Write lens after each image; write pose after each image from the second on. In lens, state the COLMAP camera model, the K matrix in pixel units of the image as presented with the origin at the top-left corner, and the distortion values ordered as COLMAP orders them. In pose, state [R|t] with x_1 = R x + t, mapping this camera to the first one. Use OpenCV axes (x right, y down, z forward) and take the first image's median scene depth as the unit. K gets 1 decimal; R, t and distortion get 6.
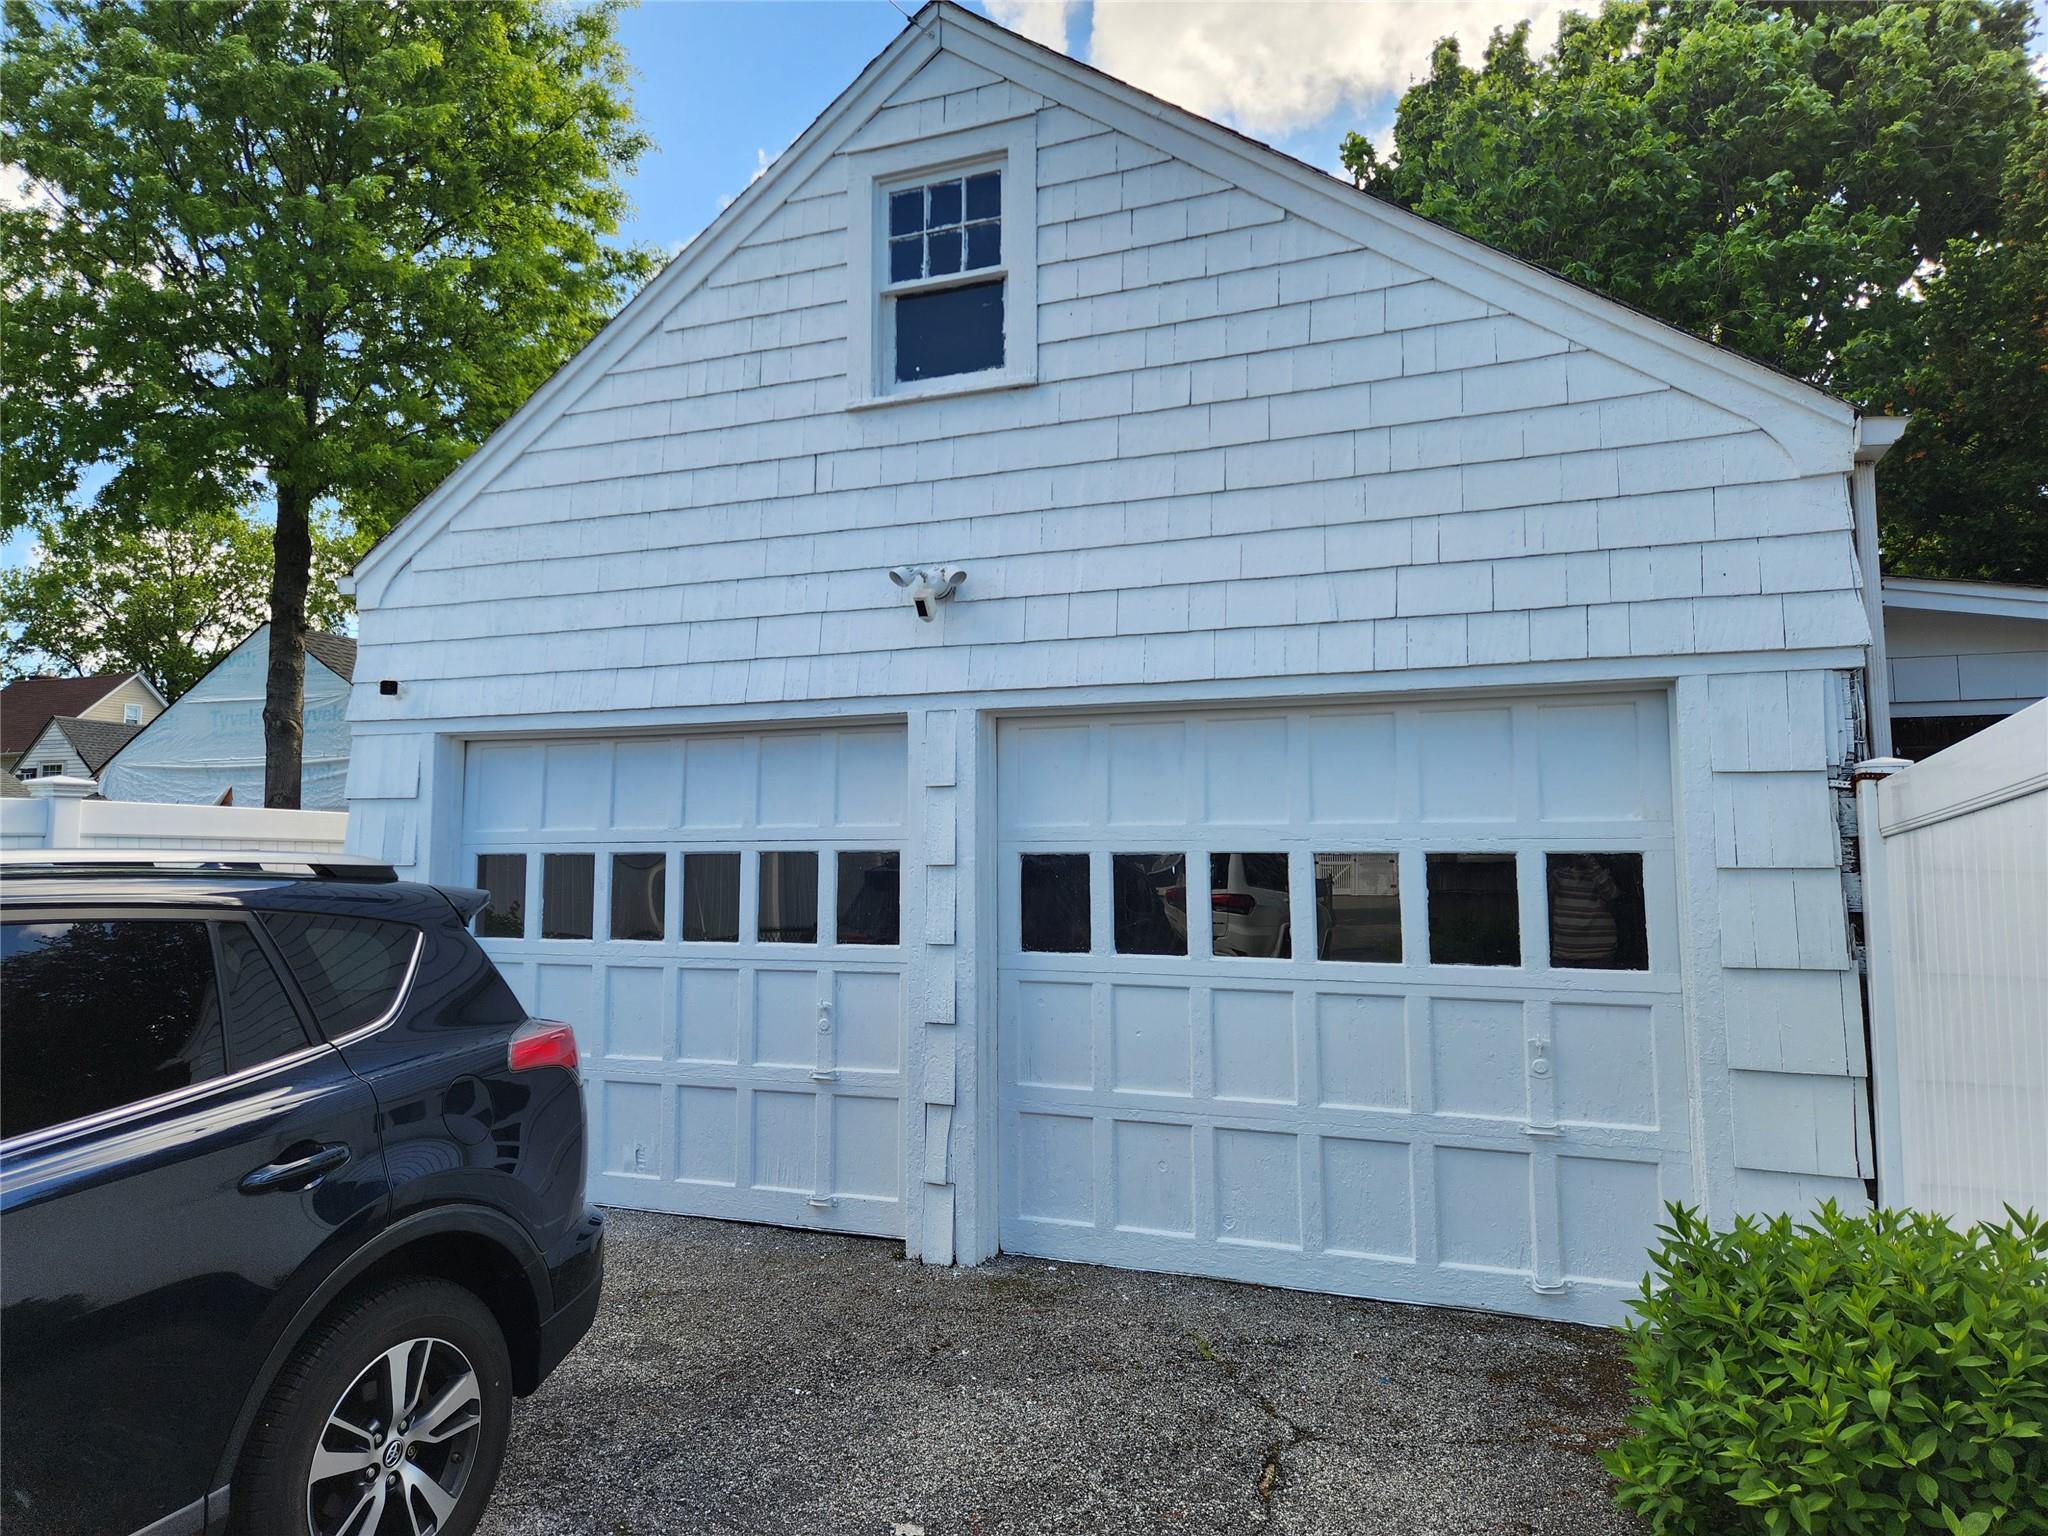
lens RADIAL K [[1372.8, 0, 1023.5], [0, 1372.8, 766.3], [0, 0, 1]] dist [0.060774, -0.049330]
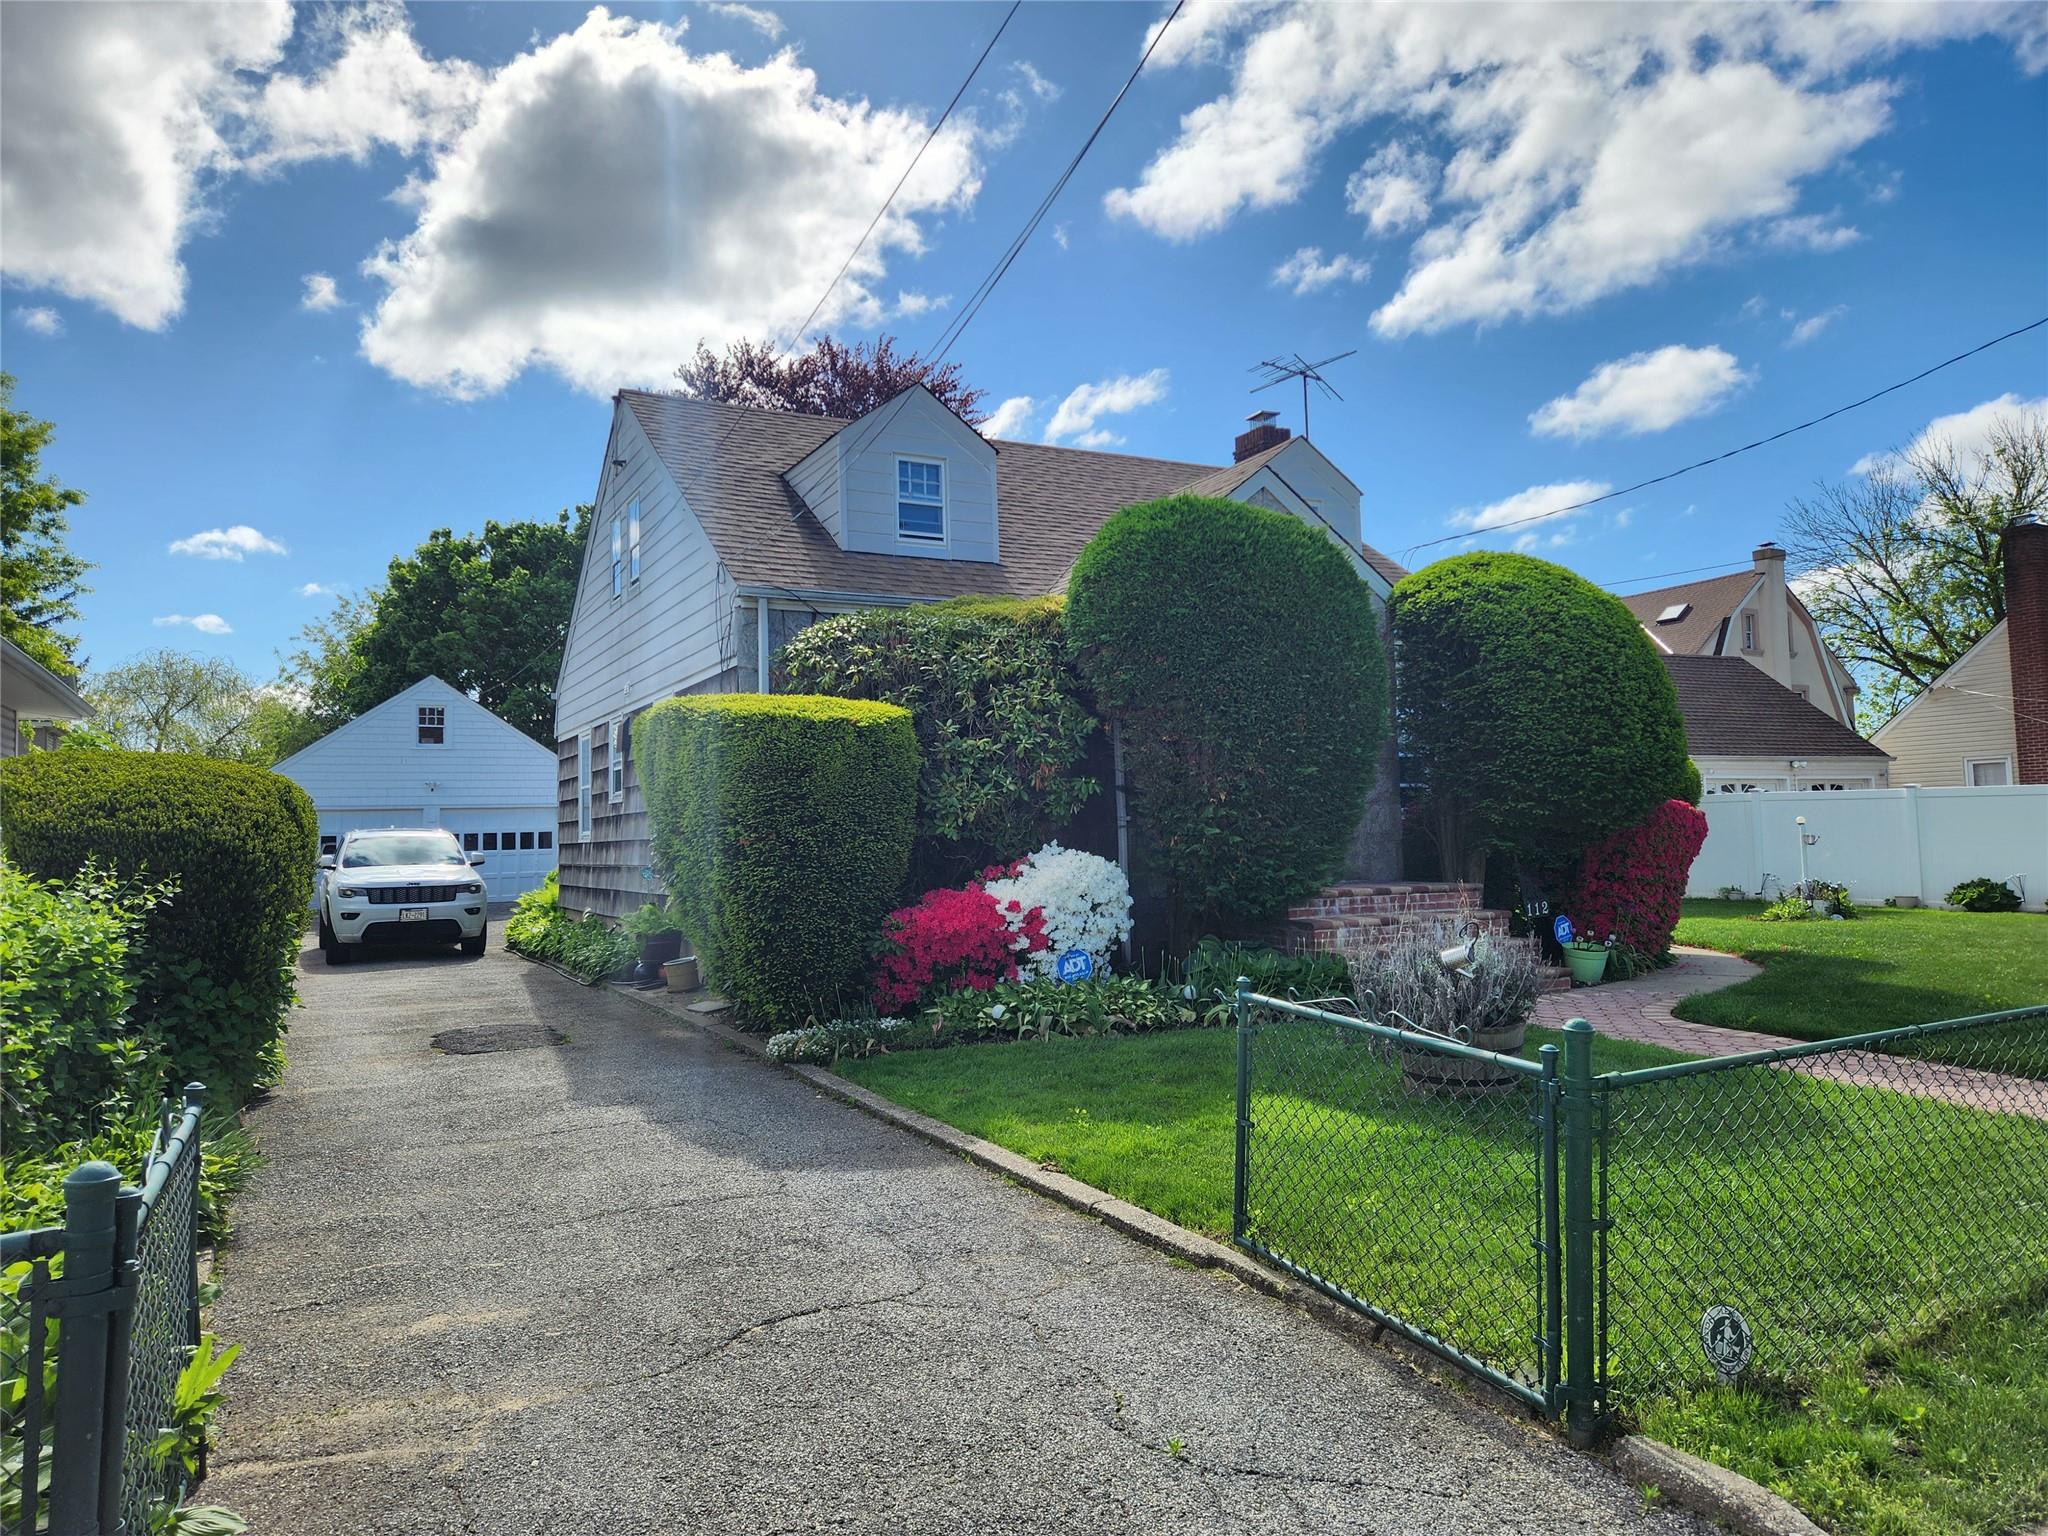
lens RADIAL K [[1372.8, 0, 1024.3], [0, 1372.8, 769.3], [0, 0, 1]] dist [0.060774, -0.049330]
pose [[0.644694, 0.015847, 0.764276, -2.689219], [-0.032997, 0.999430, 0.007111, -0.302790], [-0.763728, -0.029803, 0.644850, -4.234094]]
